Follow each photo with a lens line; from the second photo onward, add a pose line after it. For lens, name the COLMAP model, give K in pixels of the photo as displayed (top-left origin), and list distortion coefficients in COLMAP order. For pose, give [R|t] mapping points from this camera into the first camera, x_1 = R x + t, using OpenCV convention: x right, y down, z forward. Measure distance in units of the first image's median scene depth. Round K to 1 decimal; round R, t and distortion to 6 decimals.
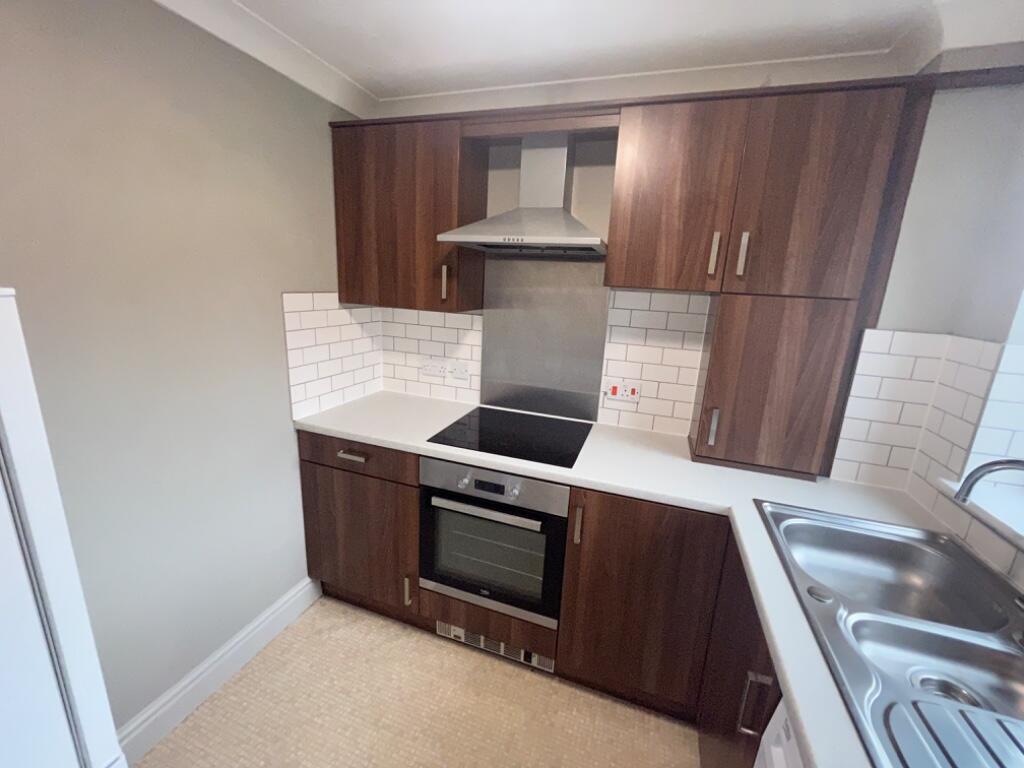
lens RADIAL K [[415.7, 0, 515.3], [0, 415.7, 380.6], [0, 0, 1]] dist [-0.002175, -0.000721]
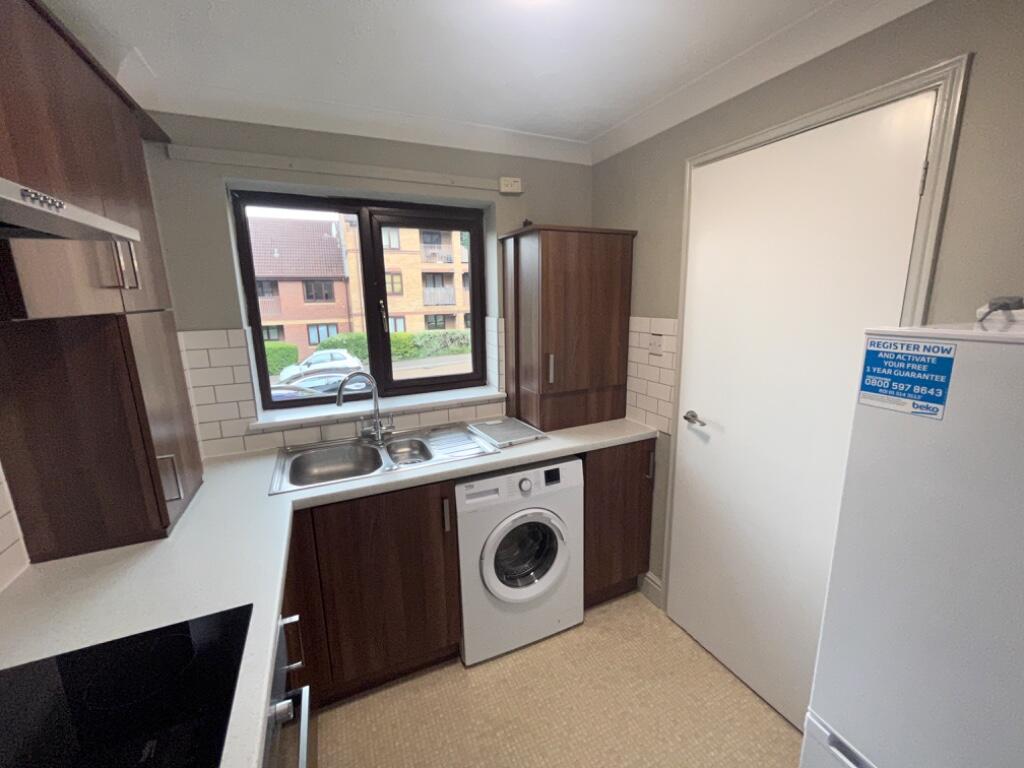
lens RADIAL K [[415.7, 0, 515.3], [0, 415.7, 380.6], [0, 0, 1]] dist [-0.002175, -0.000721]
pose [[-0.688143, -0.181498, 0.702508, -0.489246], [0.151686, 0.910829, 0.383904, -0.256389], [-0.709543, 0.370741, -0.599250, 0.904580]]
